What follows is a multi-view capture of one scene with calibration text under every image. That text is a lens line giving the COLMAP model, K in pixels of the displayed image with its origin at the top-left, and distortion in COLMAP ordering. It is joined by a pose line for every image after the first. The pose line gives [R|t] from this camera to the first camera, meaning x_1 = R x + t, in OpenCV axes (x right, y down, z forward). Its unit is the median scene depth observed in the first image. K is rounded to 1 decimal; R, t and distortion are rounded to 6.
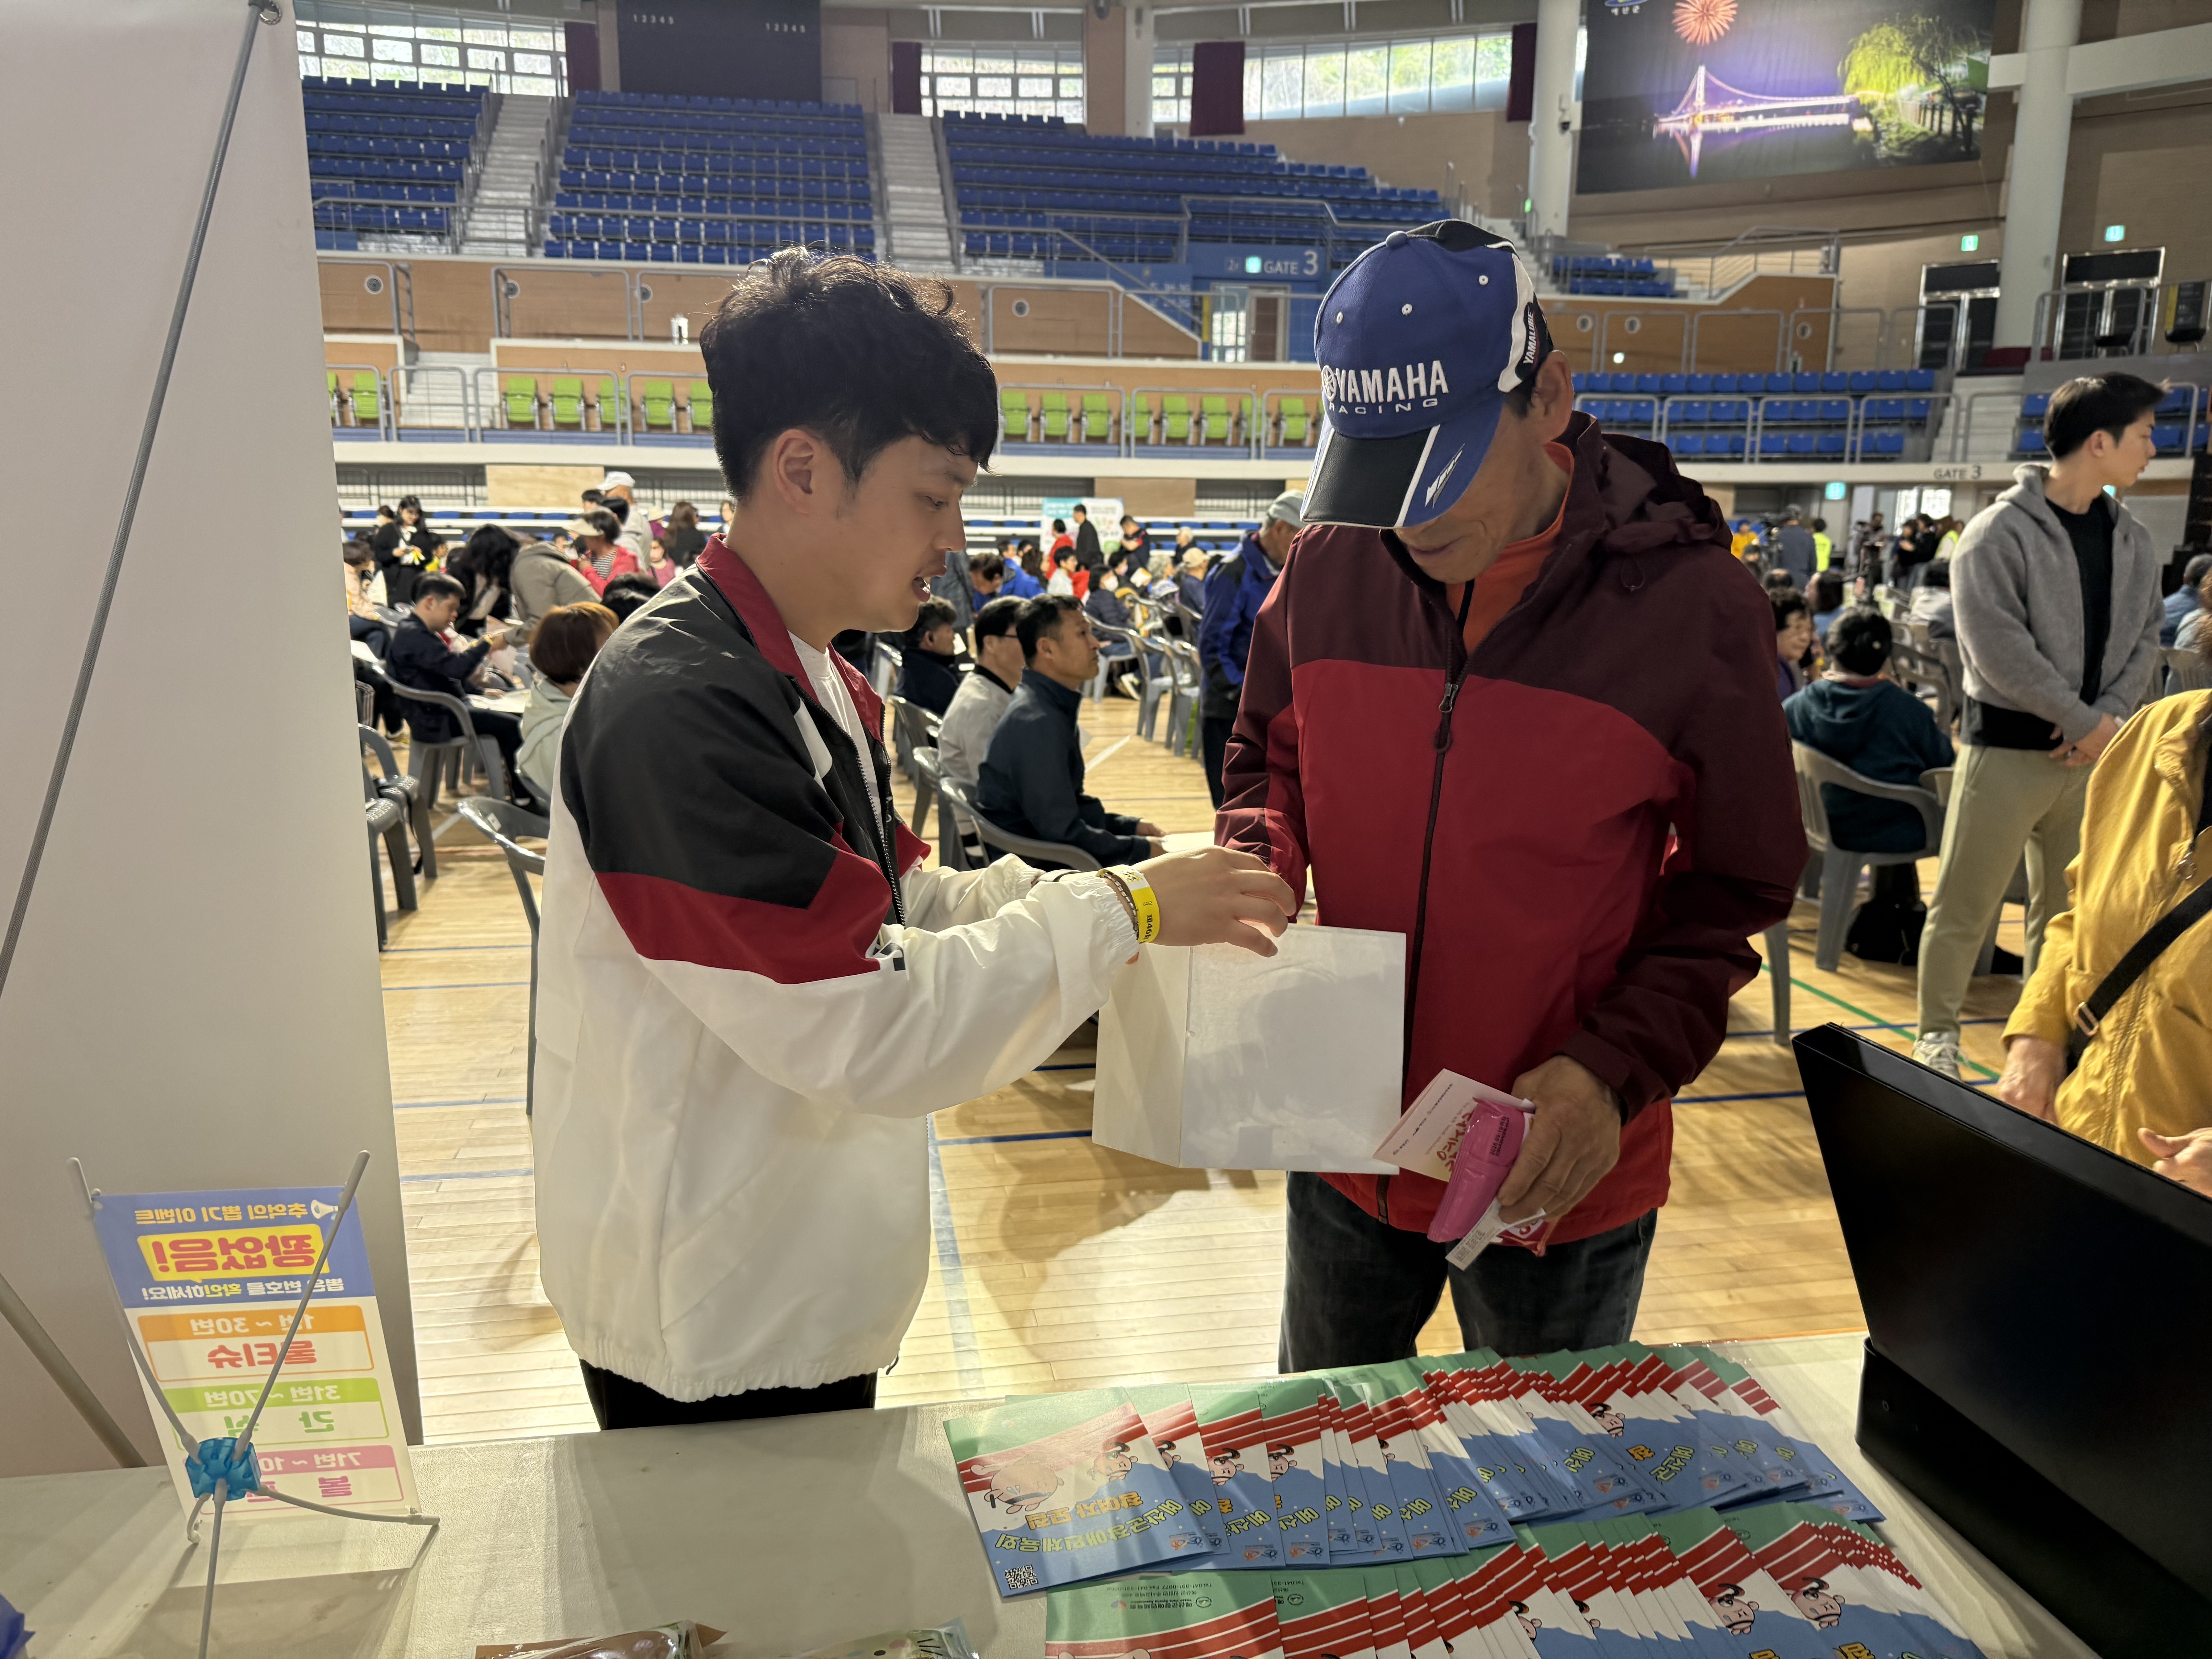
lens RADIAL K [[1533.9, 0, 1099.9], [0, 1533.9, 823.0], [0, 0, 1]] dist [-0.005047, -0.003603]
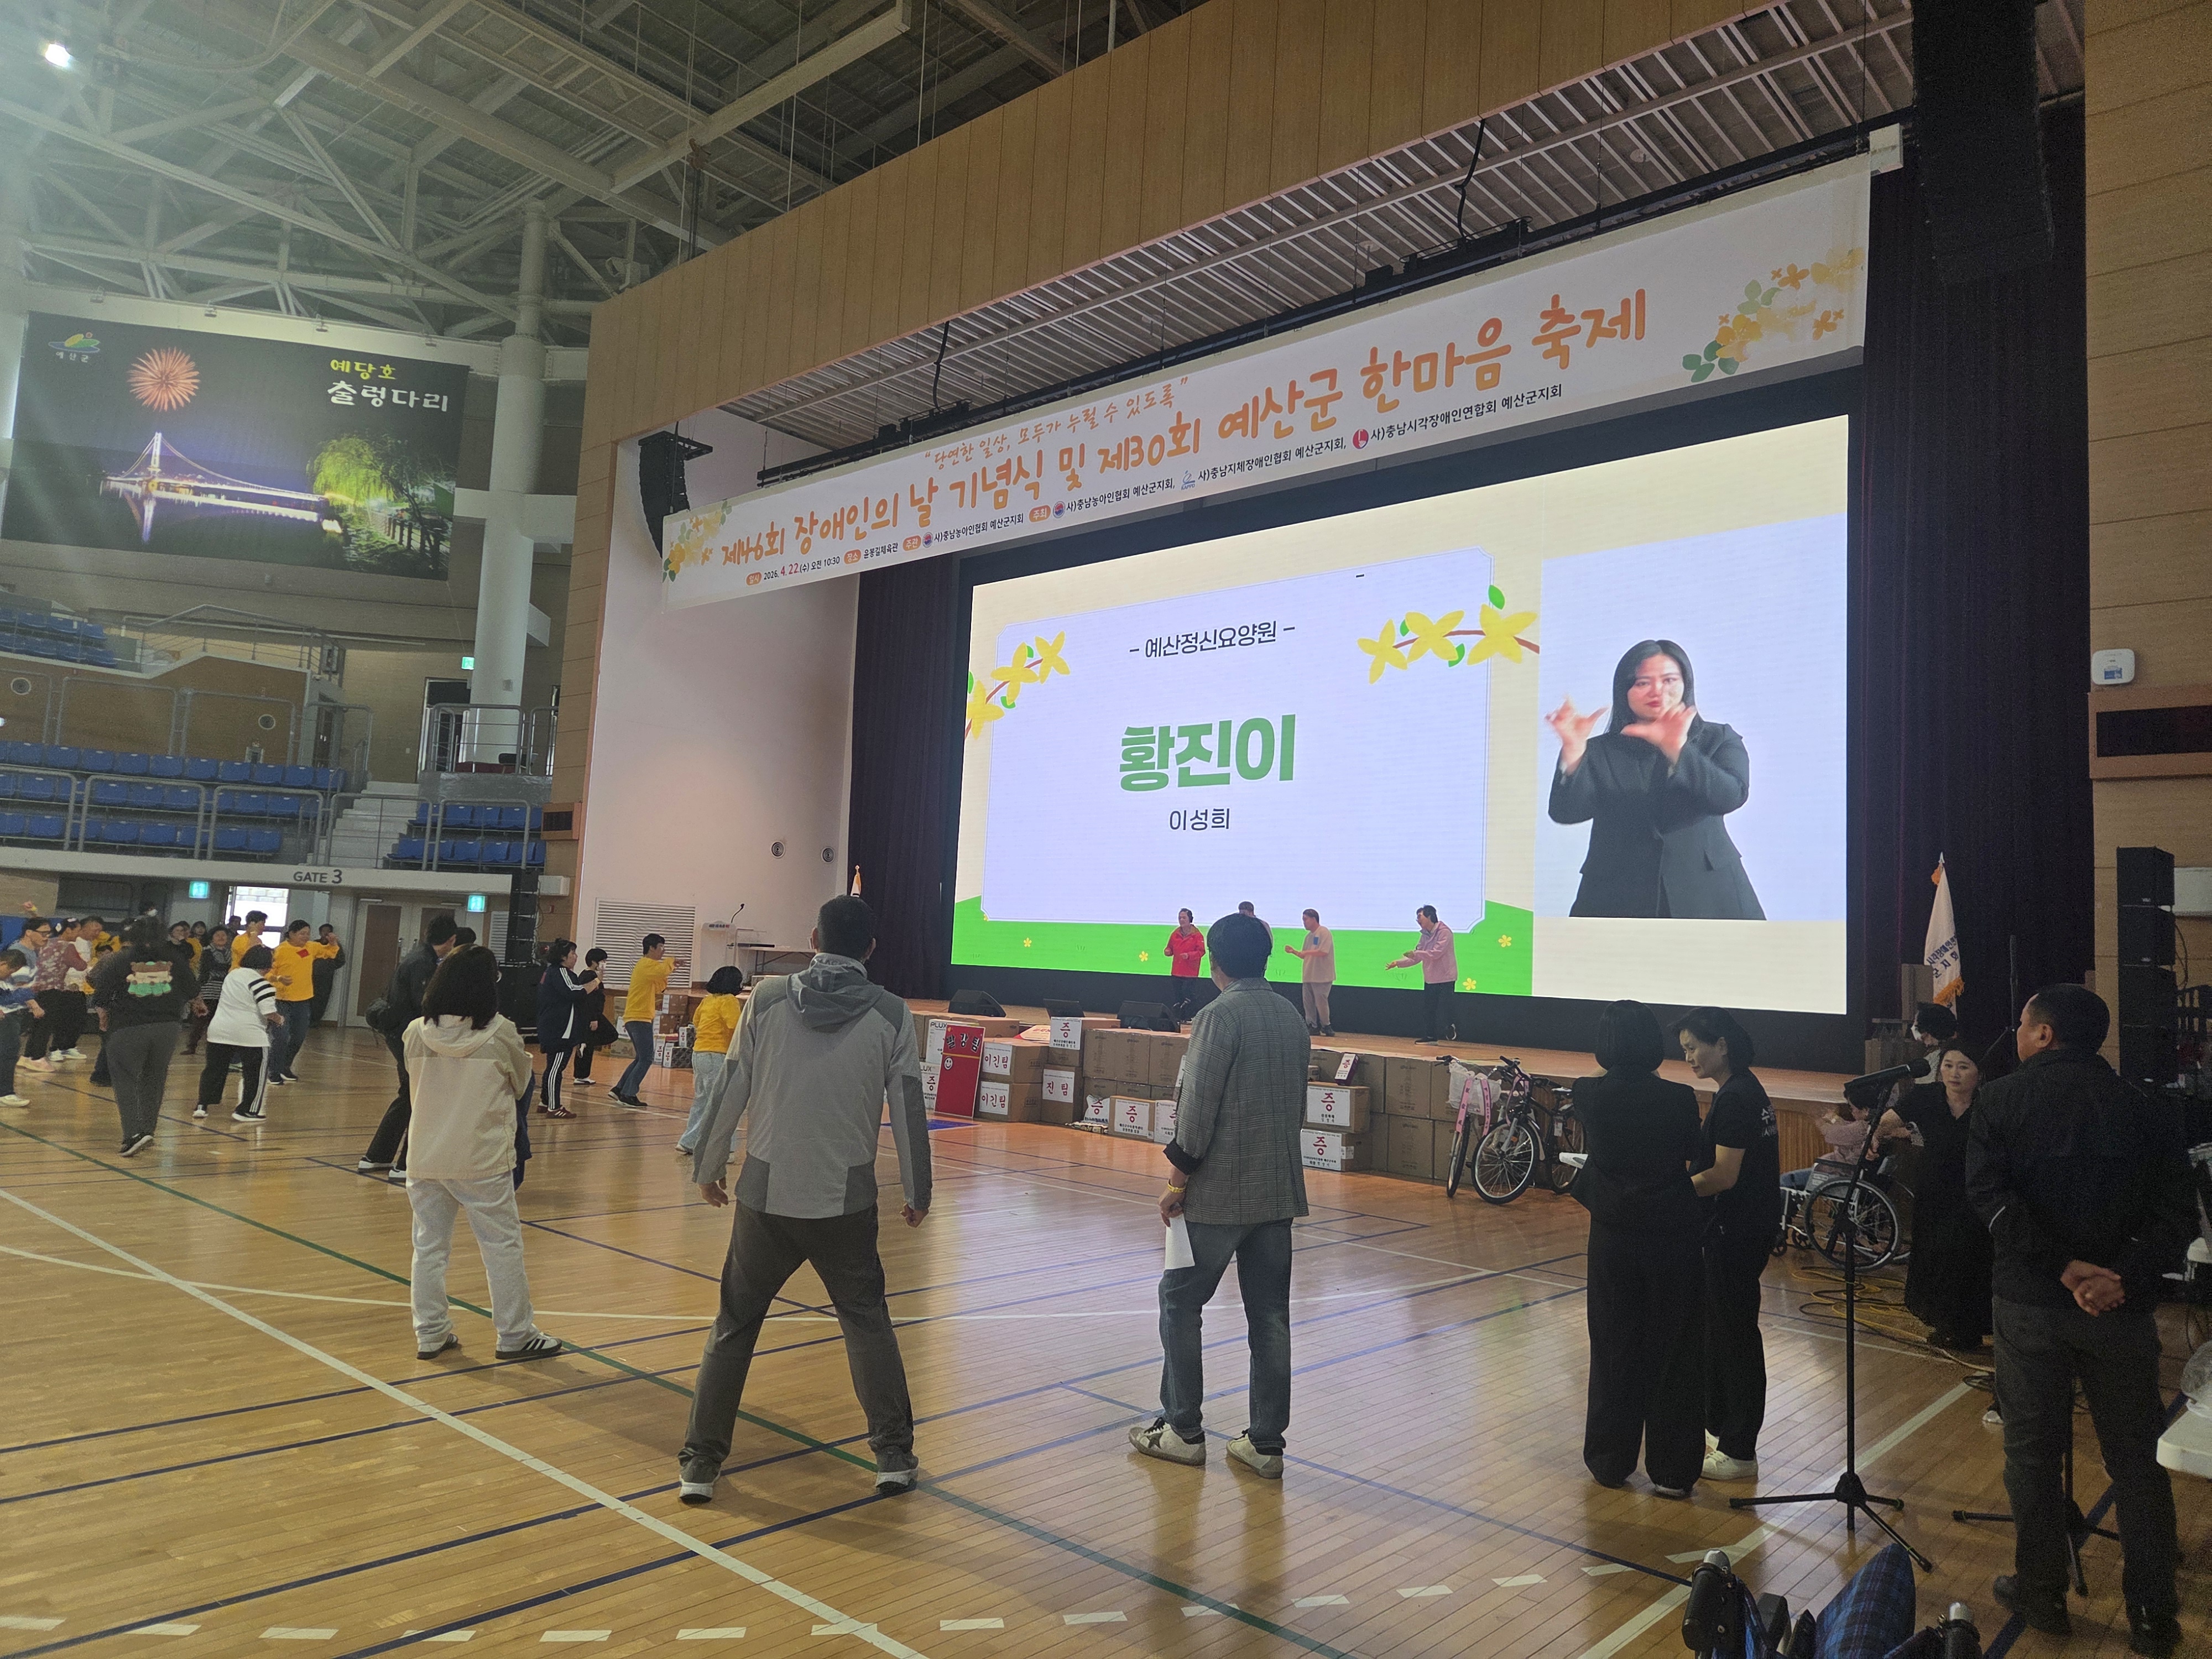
lens RADIAL K [[1477.6, 0, 1106.0], [0, 1477.6, 829.5], [0, 0, 1]] dist [-0.023366, -0.004317]
pose [[0.743179, 0.085402, 0.663620, 0.264248], [0.089939, 0.970069, -0.225561, -0.014747], [-0.663020, 0.227318, 0.713254, 0.052966]]
